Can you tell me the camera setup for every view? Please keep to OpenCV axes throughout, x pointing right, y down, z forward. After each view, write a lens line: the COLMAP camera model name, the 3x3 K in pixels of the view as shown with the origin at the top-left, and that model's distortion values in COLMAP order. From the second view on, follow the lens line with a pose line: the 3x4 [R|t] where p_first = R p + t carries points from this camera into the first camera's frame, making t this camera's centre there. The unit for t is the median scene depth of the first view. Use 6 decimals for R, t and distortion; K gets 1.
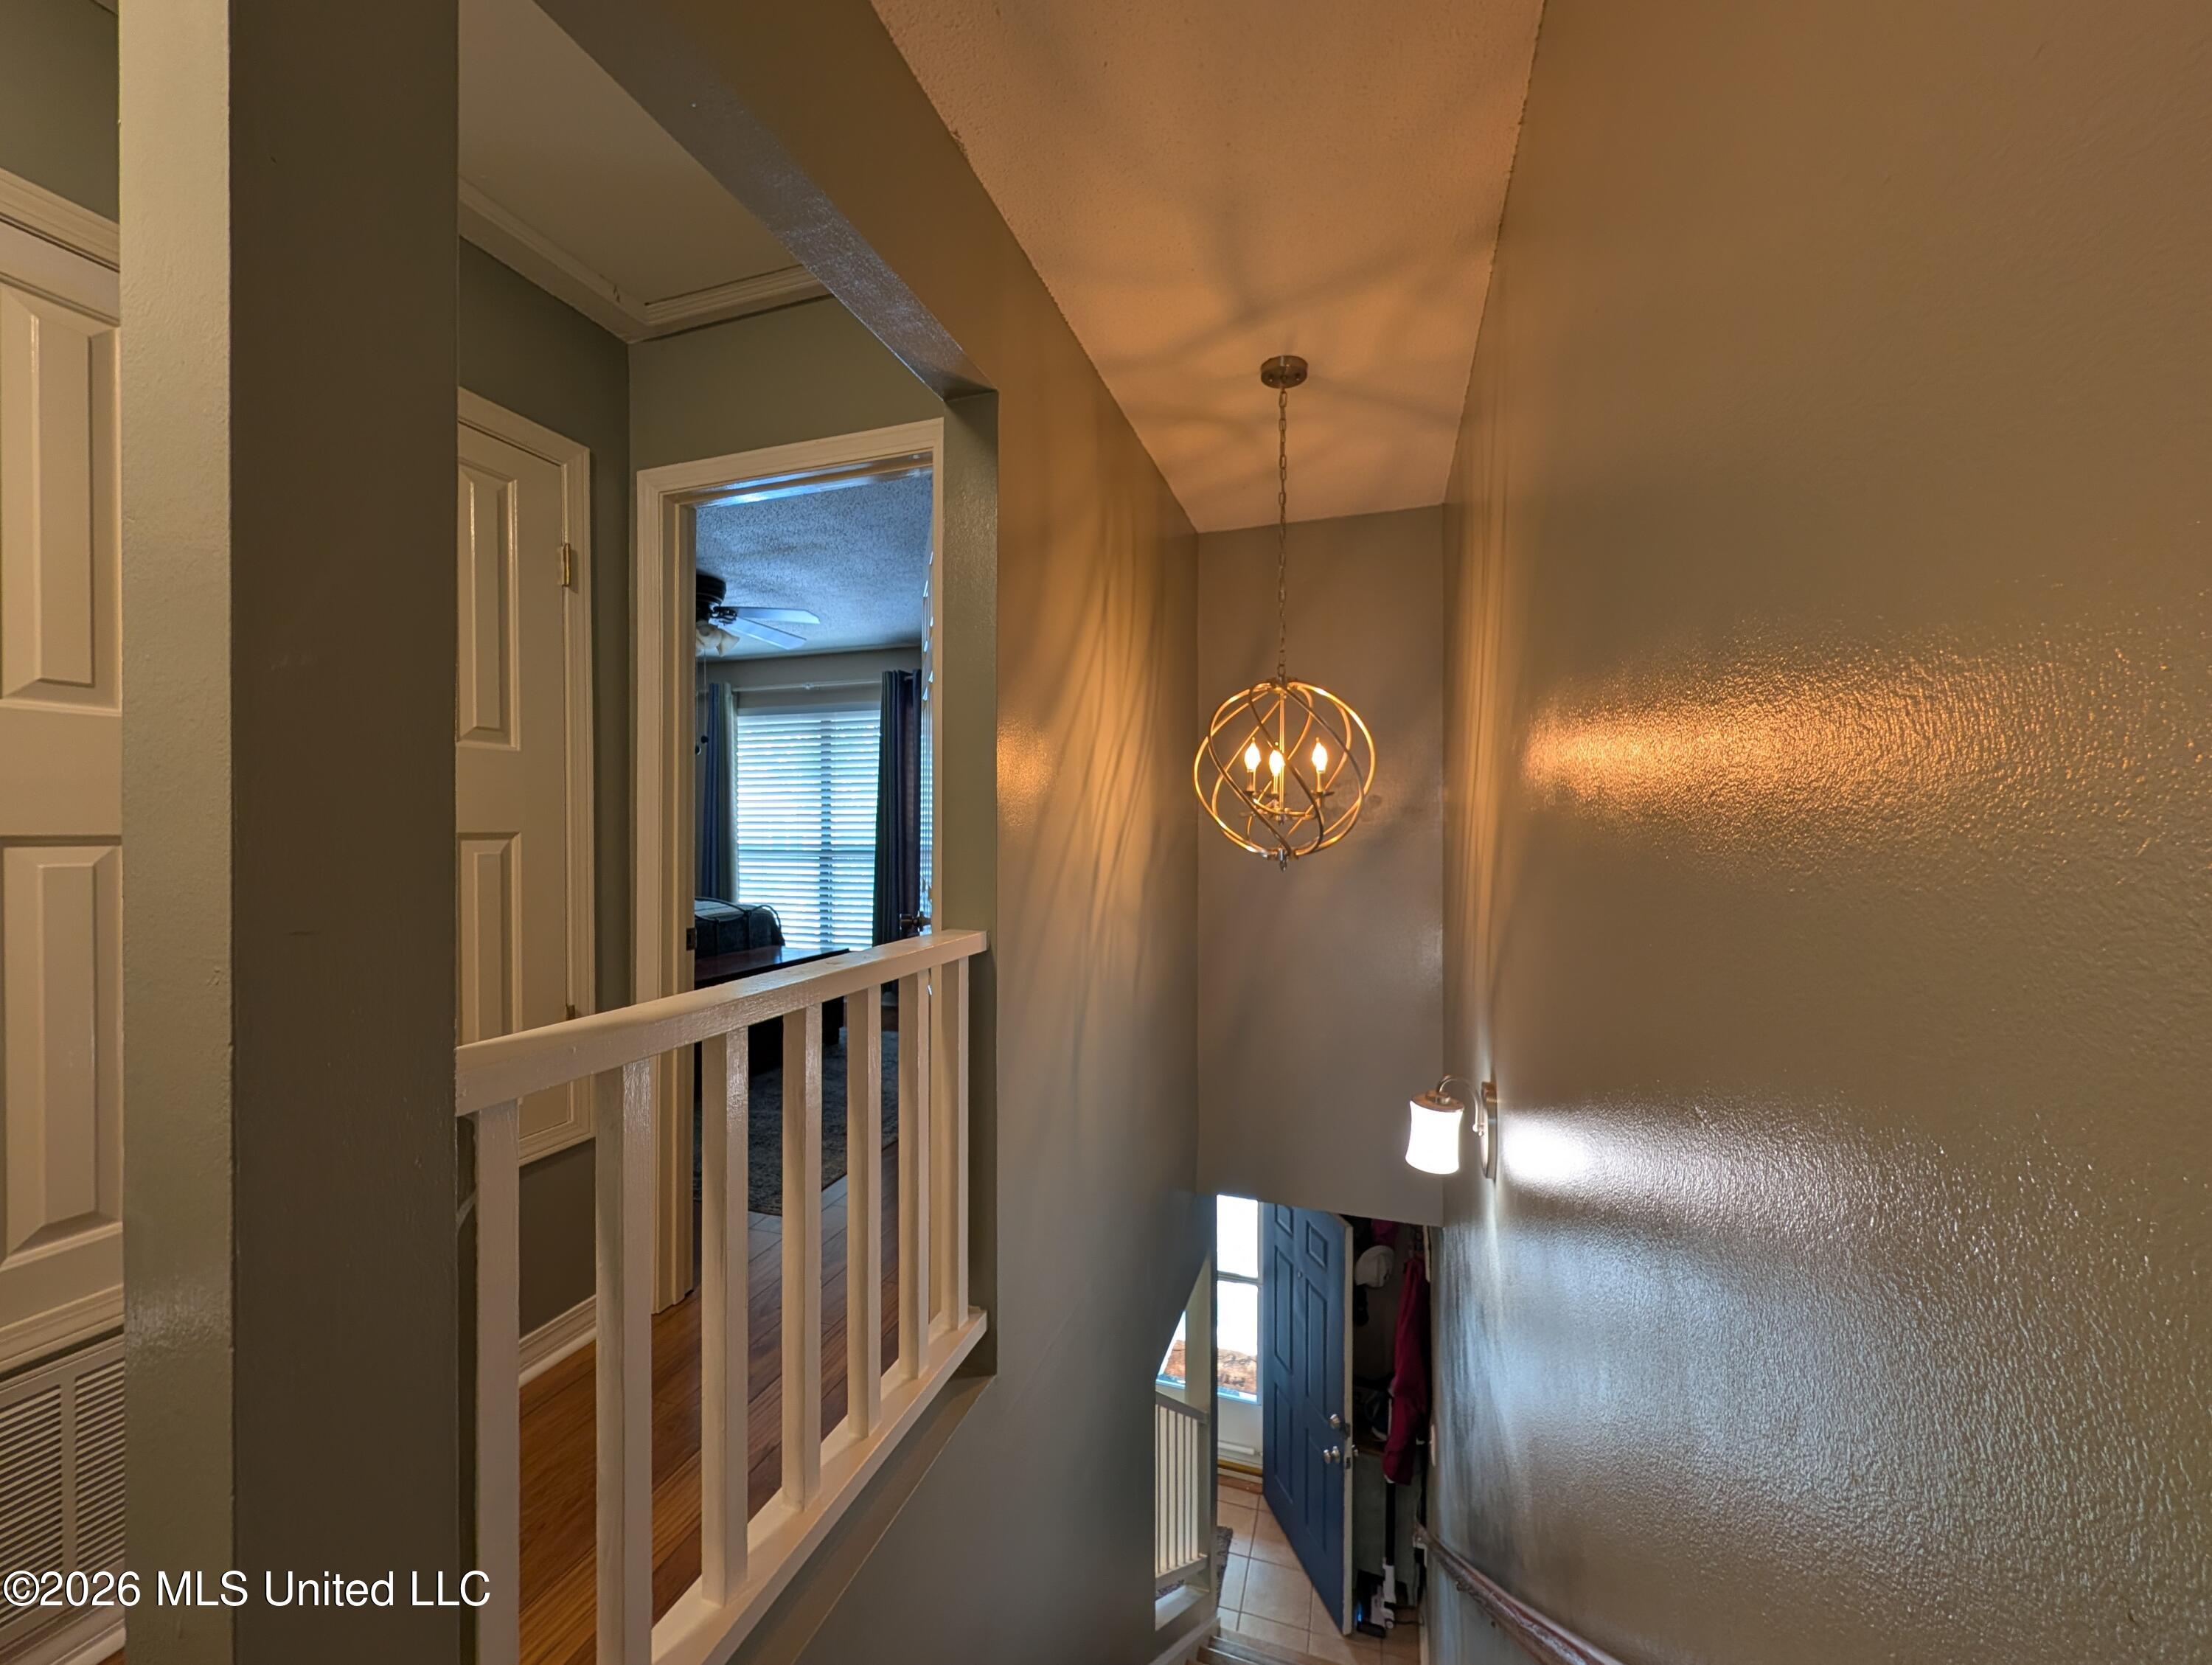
lens RADIAL K [[853.8, 0, 1106.5], [0, 853.8, 828.4], [0, 0, 1]] dist [-0.000142, 0.000414]
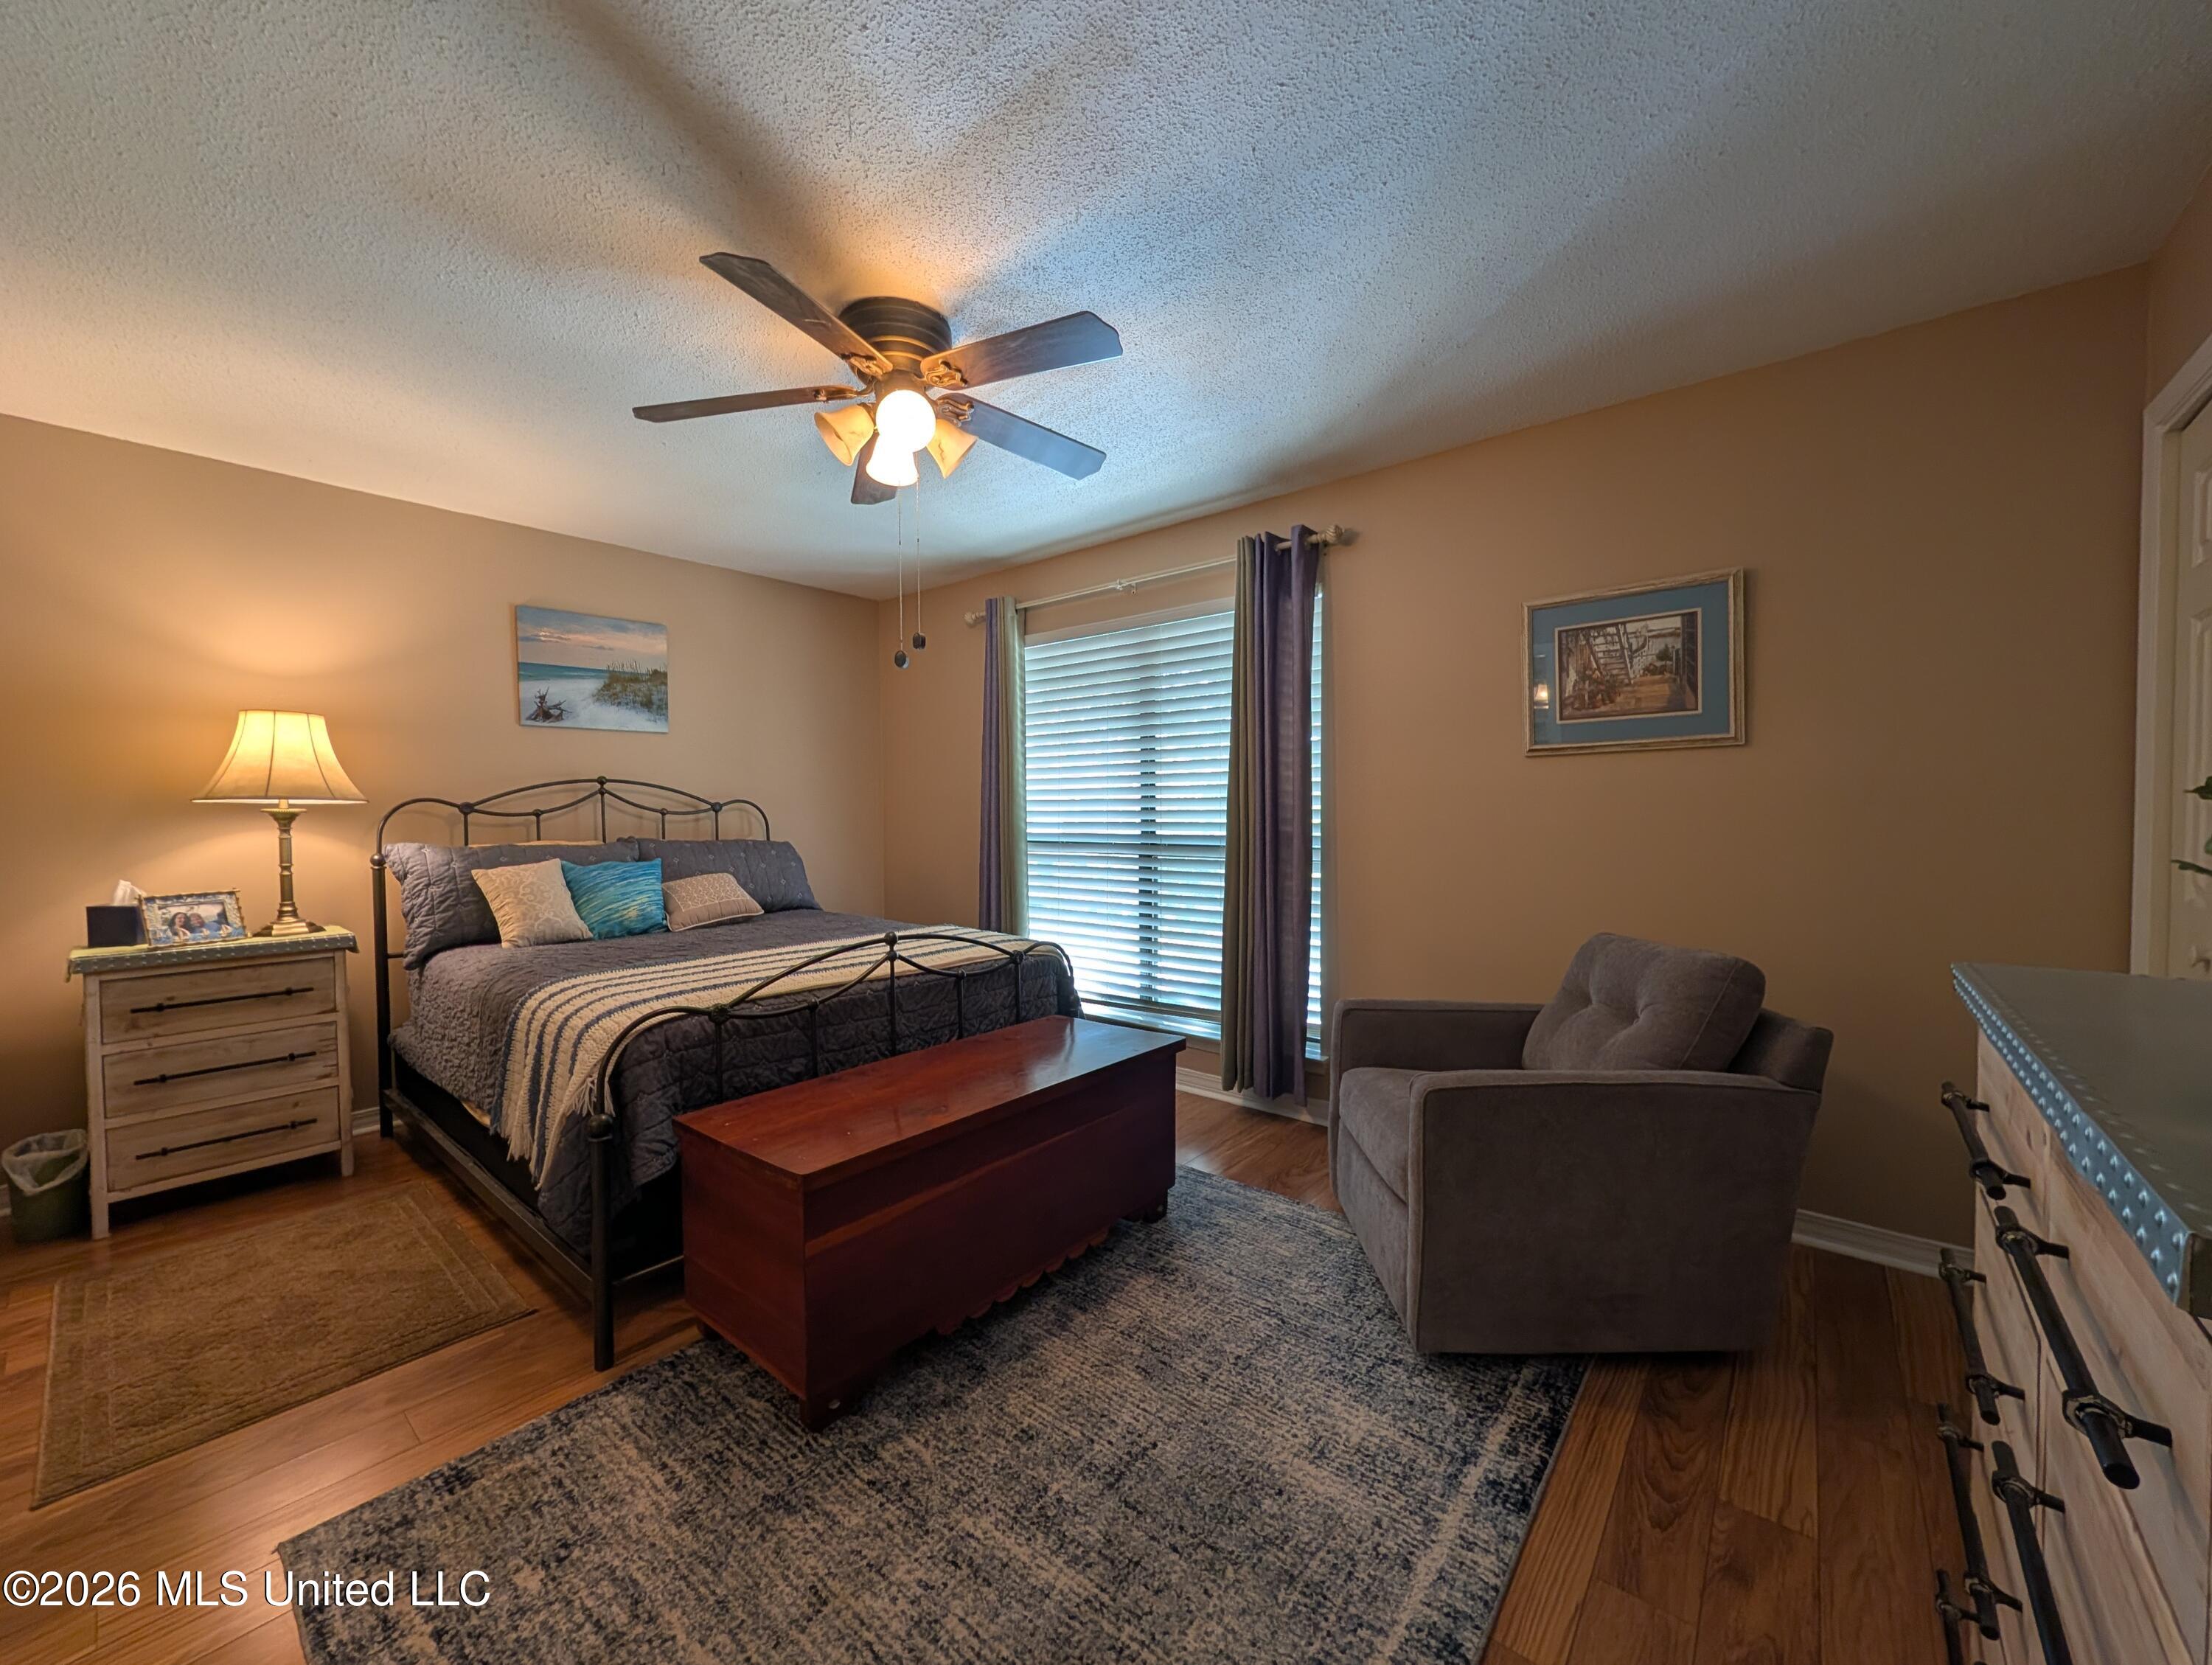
lens RADIAL K [[853.8, 0, 1110.0], [0, 853.8, 832.4], [0, 0, 1]] dist [-0.000142, 0.000414]
pose [[0.933091, 0.002838, -0.359629, -0.131228], [0.004870, 0.999778, 0.020524, 0.003690], [0.359608, -0.020902, 0.932870, 0.412135]]
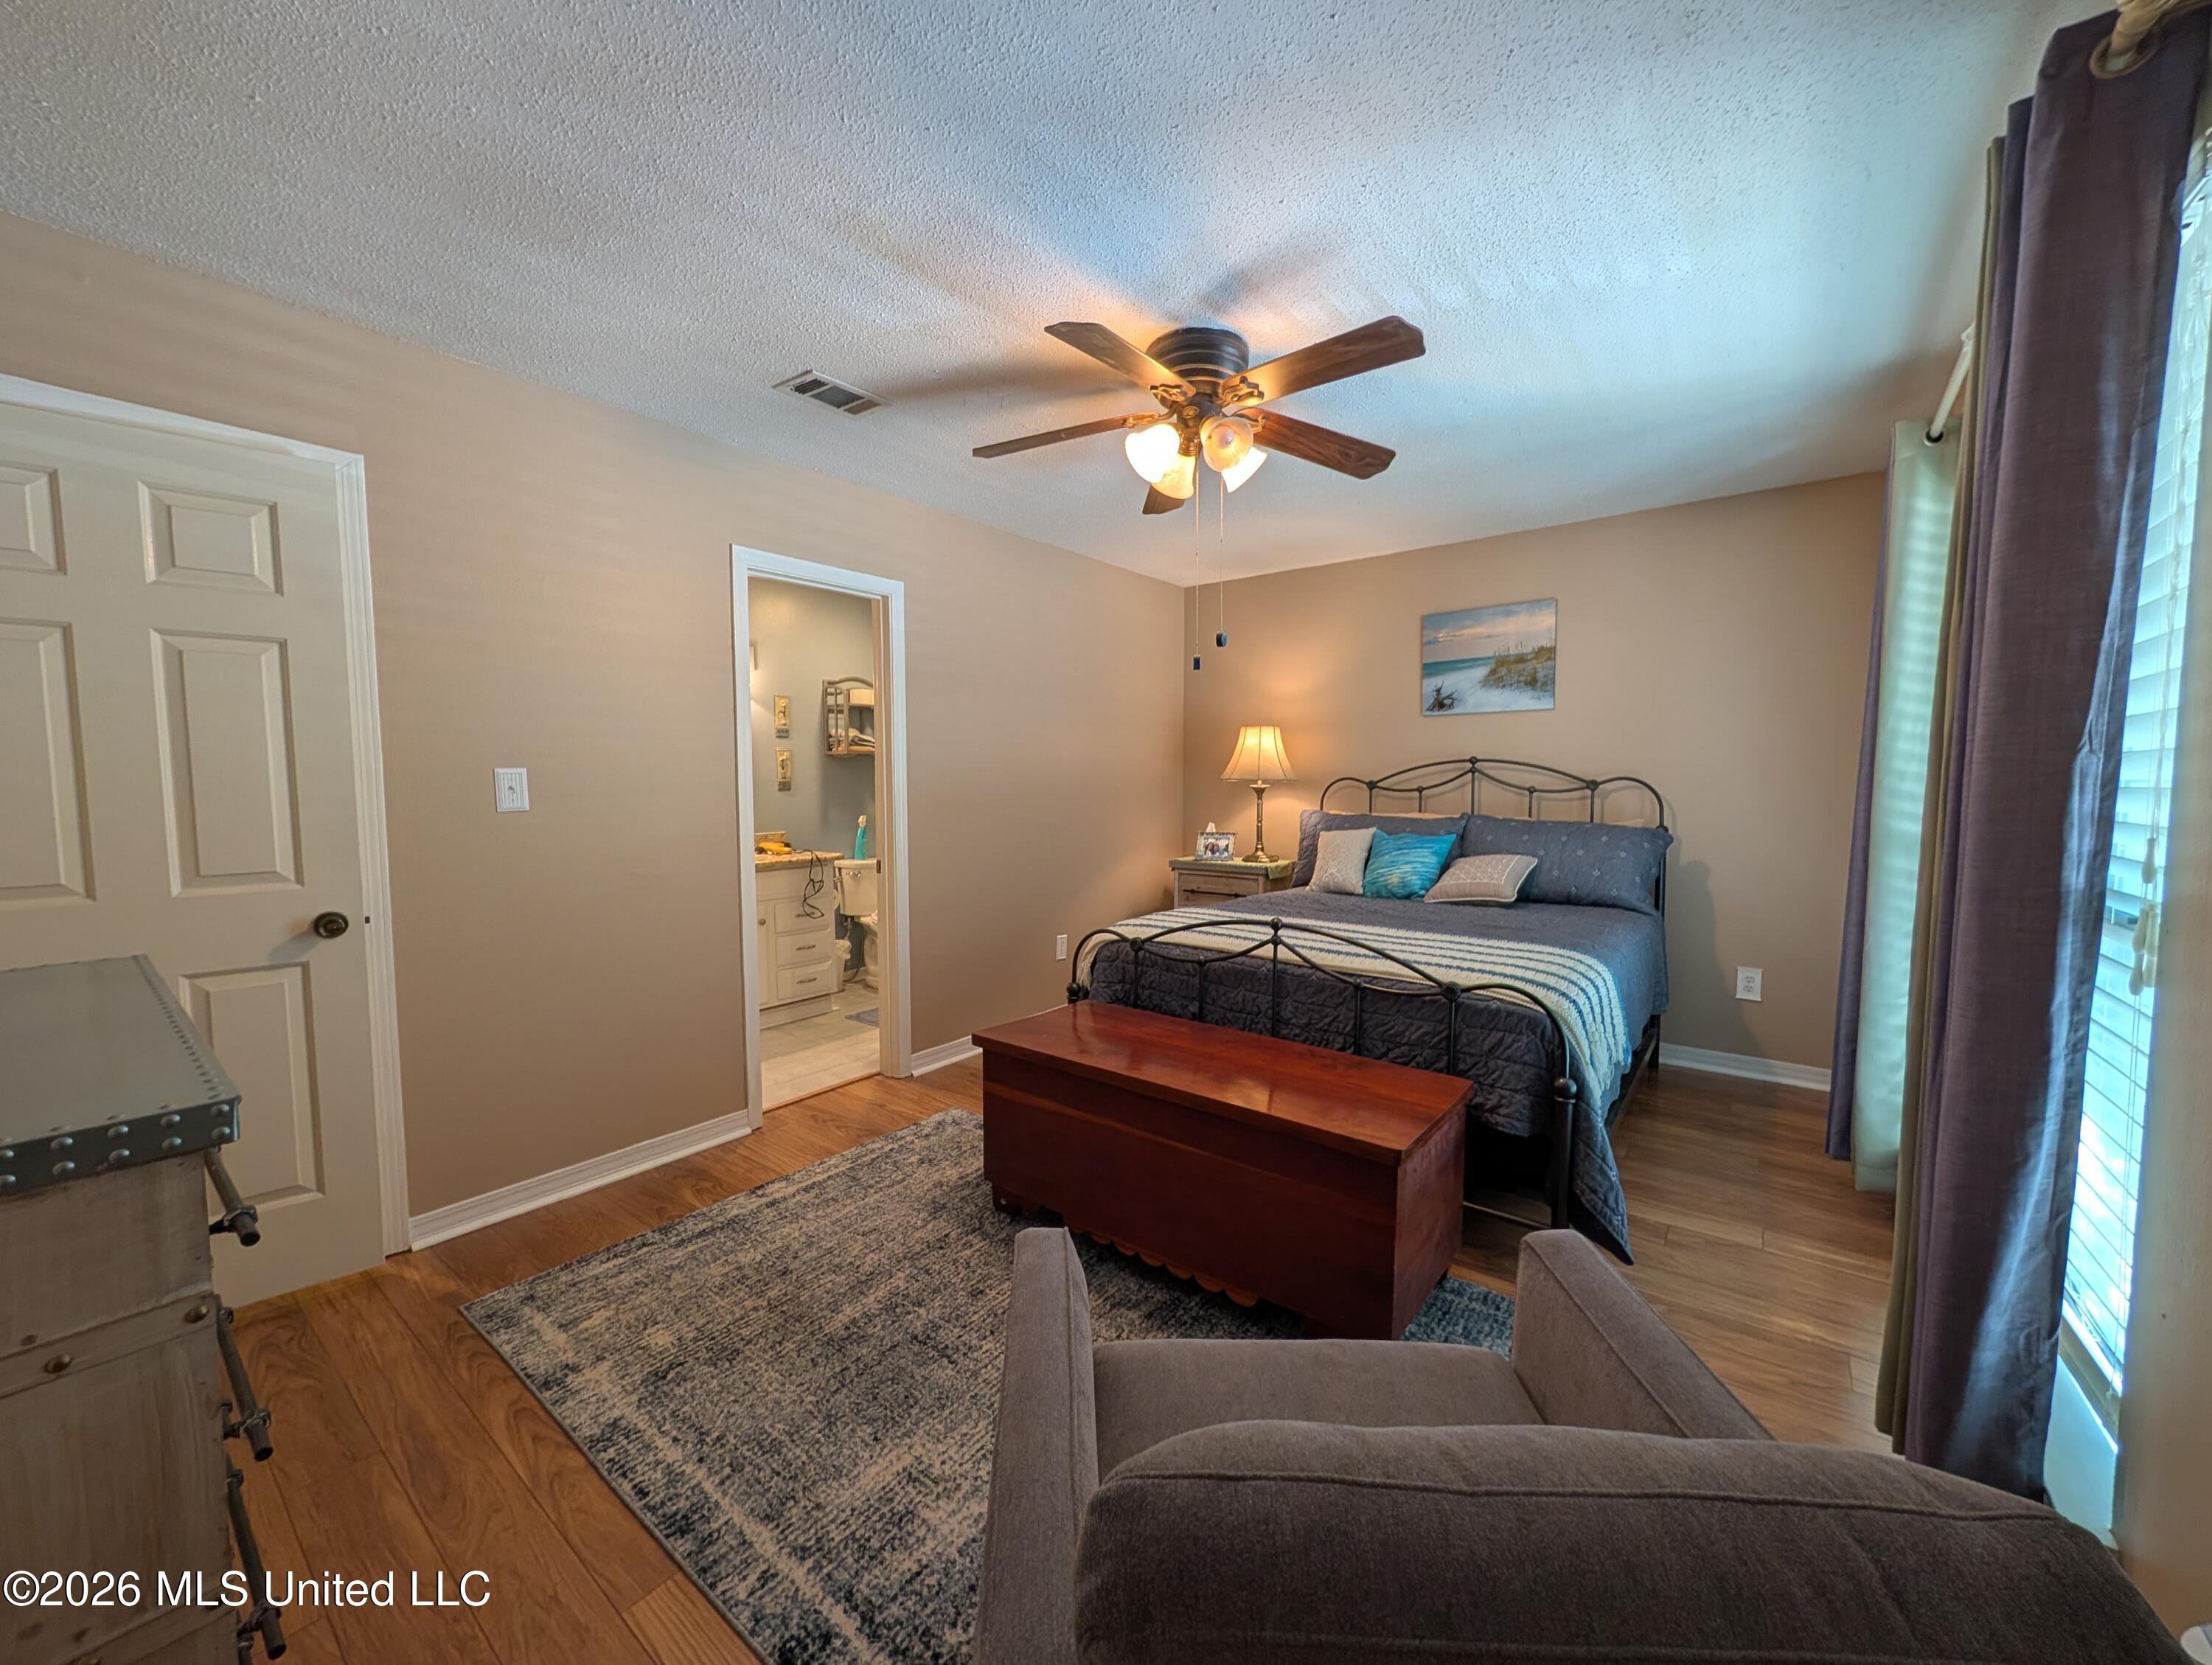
lens RADIAL K [[853.8, 0, 1089.4], [0, 853.8, 826.7], [0, 0, 1]] dist [-0.000142, 0.000414]
pose [[-0.344260, 0.055533, -0.937230, 0.054484], [-0.004430, 0.998142, 0.060769, -0.010865], [0.938864, 0.025072, -0.343375, 0.827389]]
